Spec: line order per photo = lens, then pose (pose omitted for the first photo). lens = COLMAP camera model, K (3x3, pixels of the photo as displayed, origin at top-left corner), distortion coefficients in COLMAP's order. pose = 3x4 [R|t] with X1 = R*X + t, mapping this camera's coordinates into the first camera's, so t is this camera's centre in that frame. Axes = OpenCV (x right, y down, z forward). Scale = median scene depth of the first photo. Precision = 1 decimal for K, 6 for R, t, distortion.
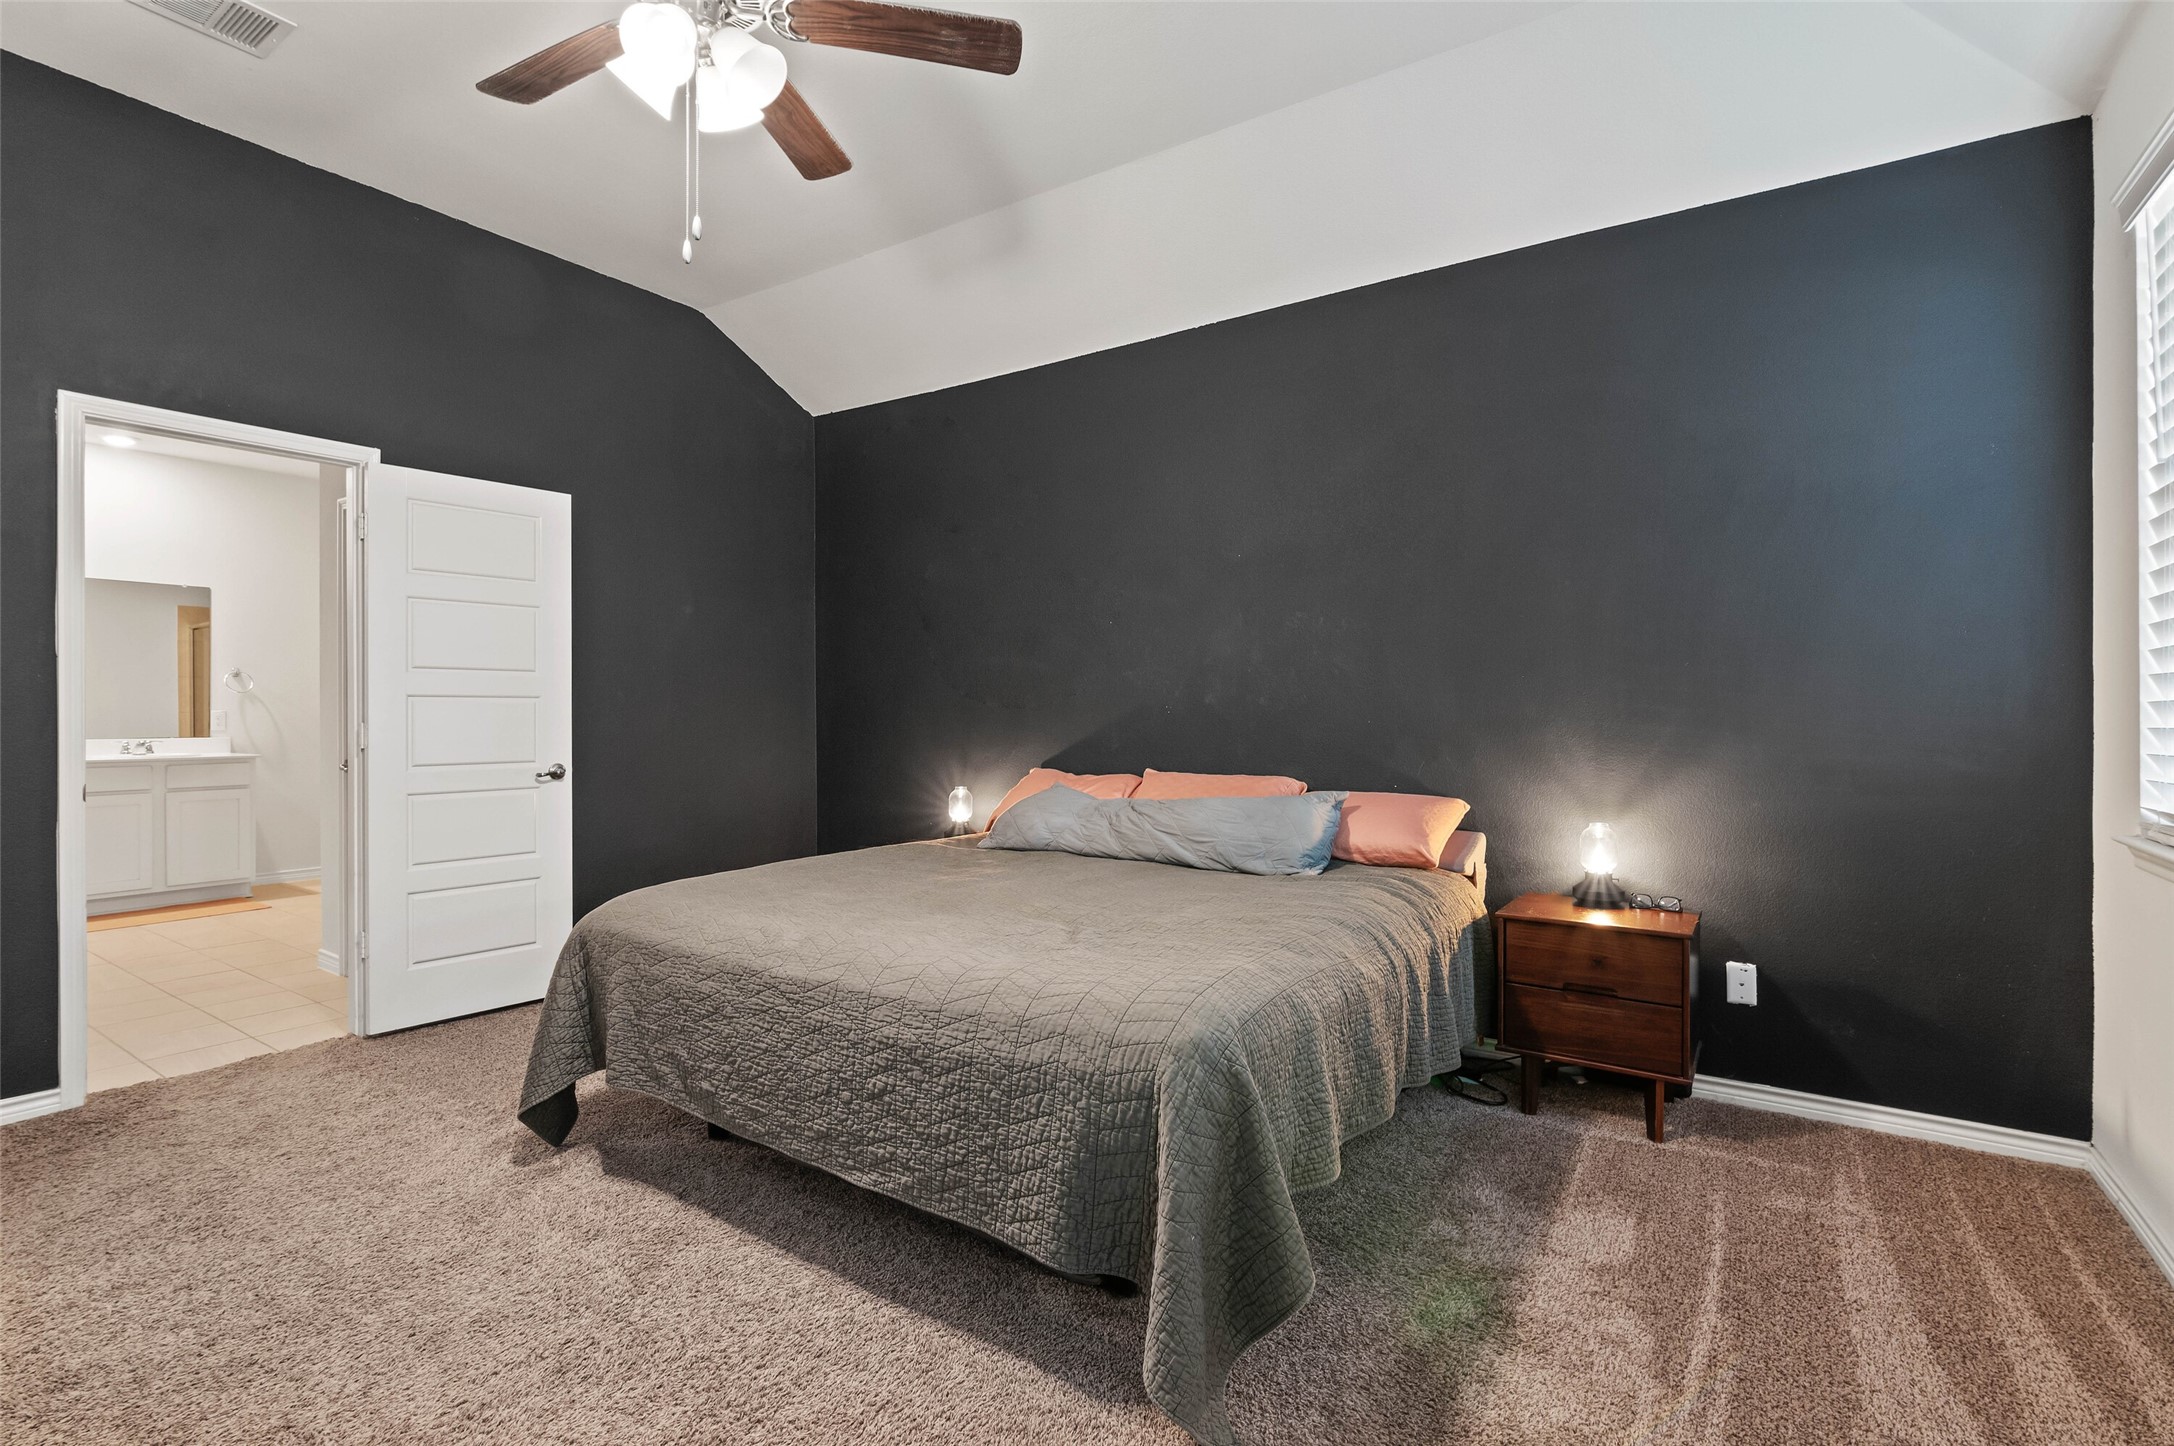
lens RADIAL K [[963.7, 0, 1126.1], [0, 963.7, 709.8], [0, 0, 1]] dist [0.001754, 0.000439]
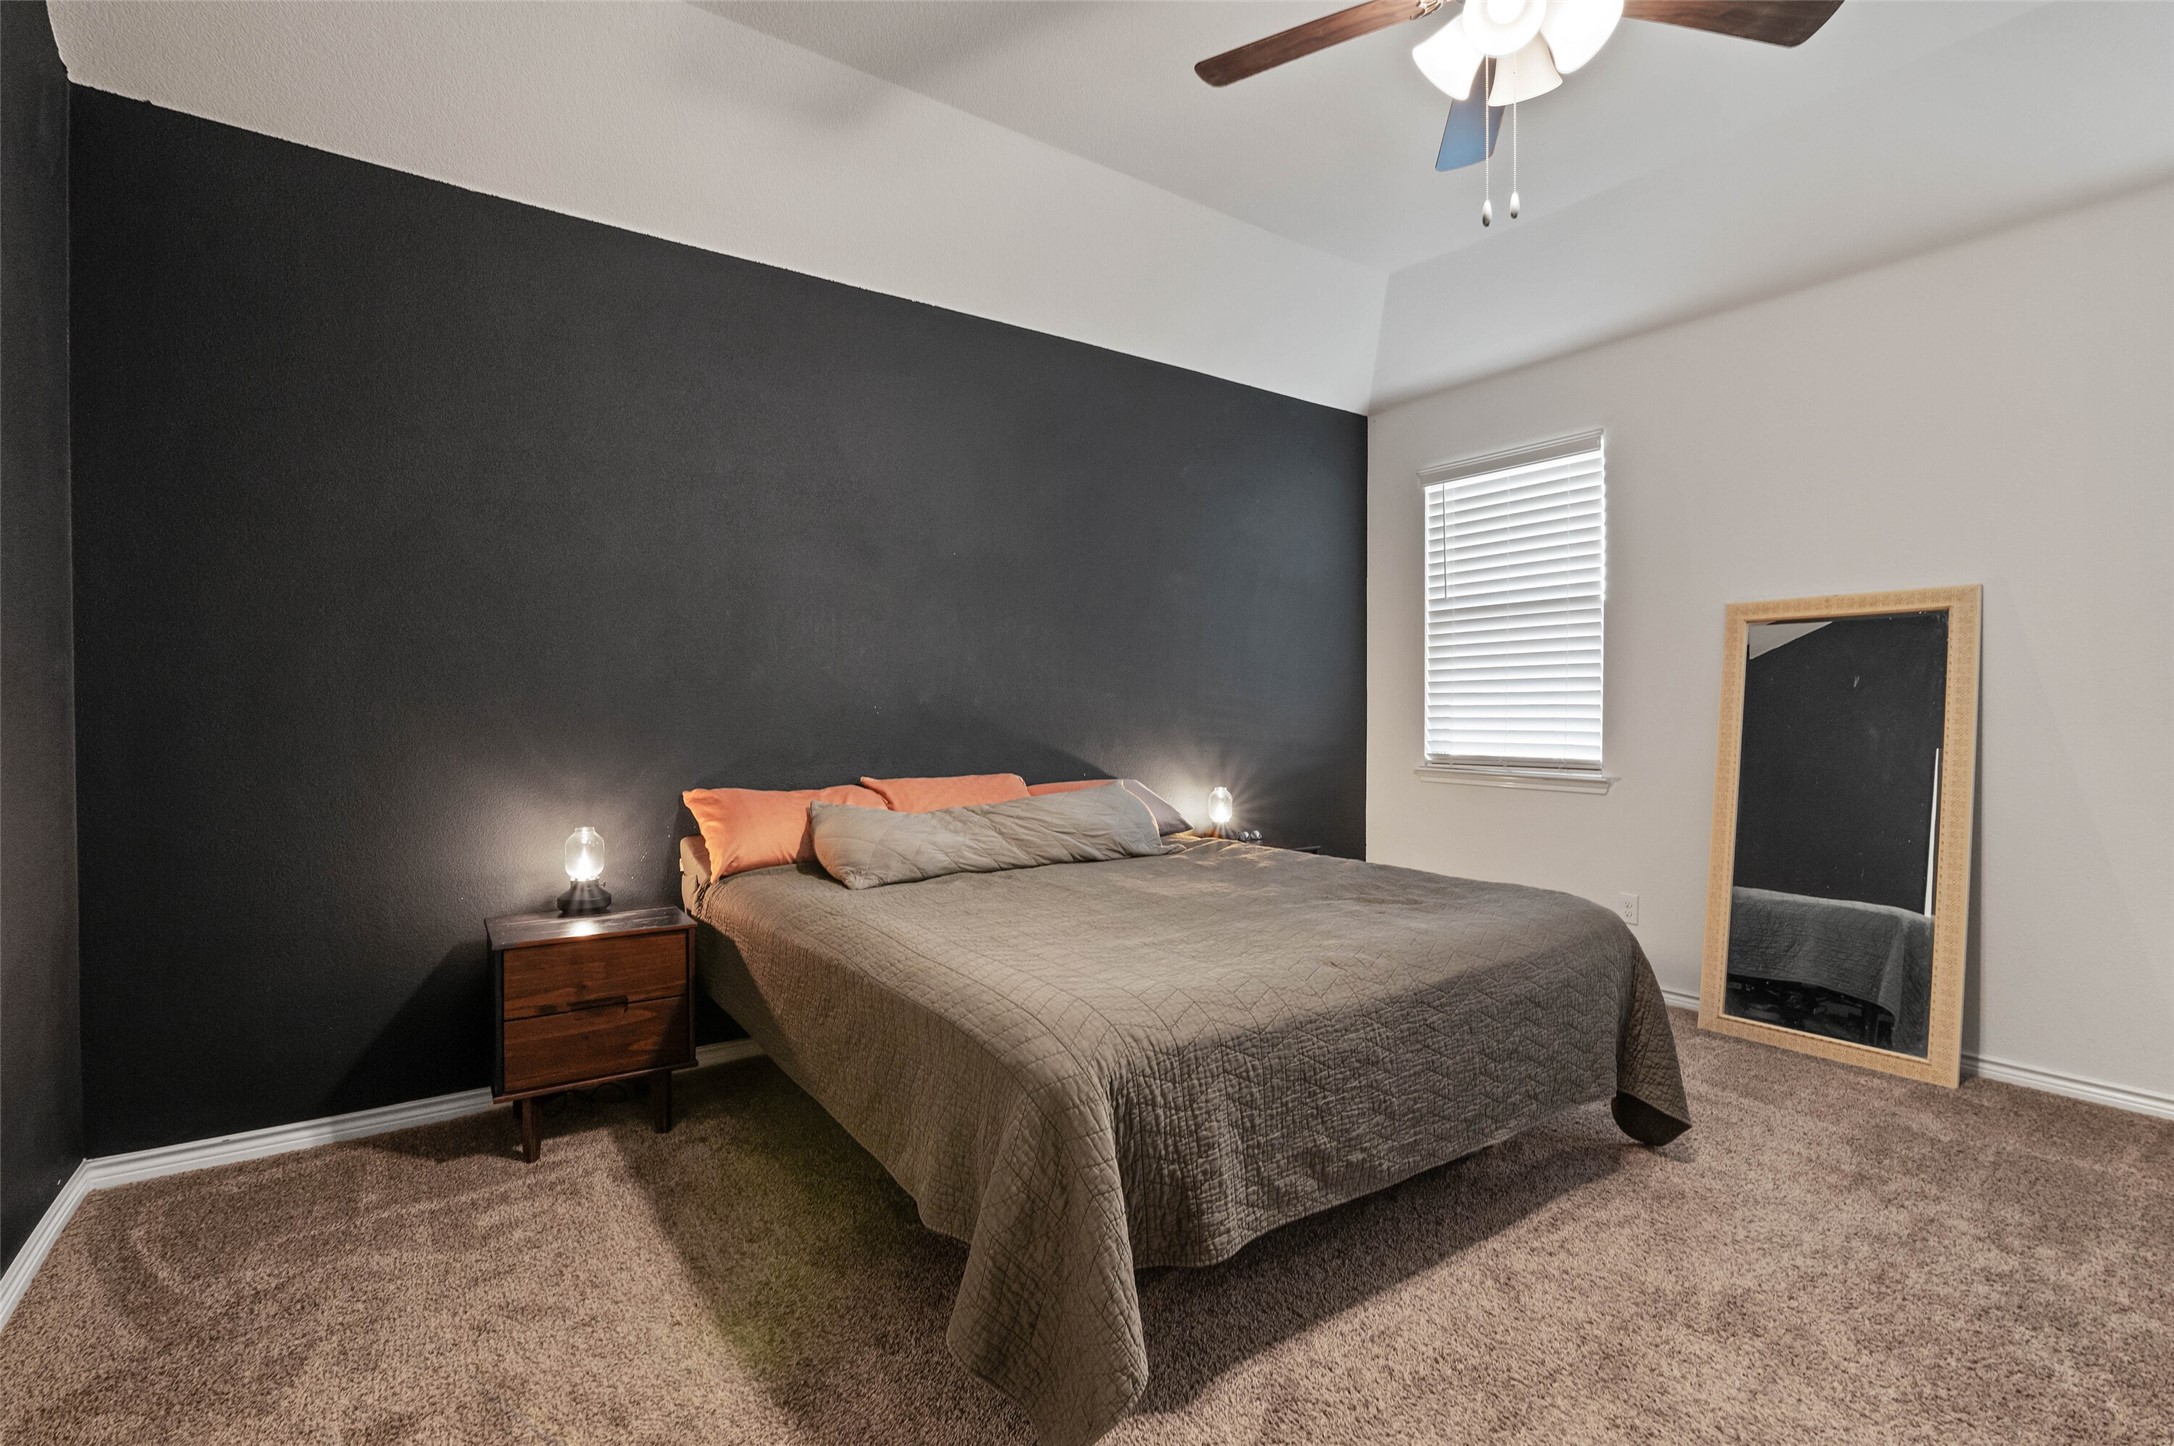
lens RADIAL K [[994.1, 0, 1089.0], [0, 994.1, 732.7], [0, 0, 1]] dist [-0.006236, 0.001209]
pose [[0.369593, -0.017979, 0.929020, -0.818690], [-0.001172, 0.999803, 0.019814, 0.006531], [-0.929193, -0.008412, 0.369499, 0.566672]]
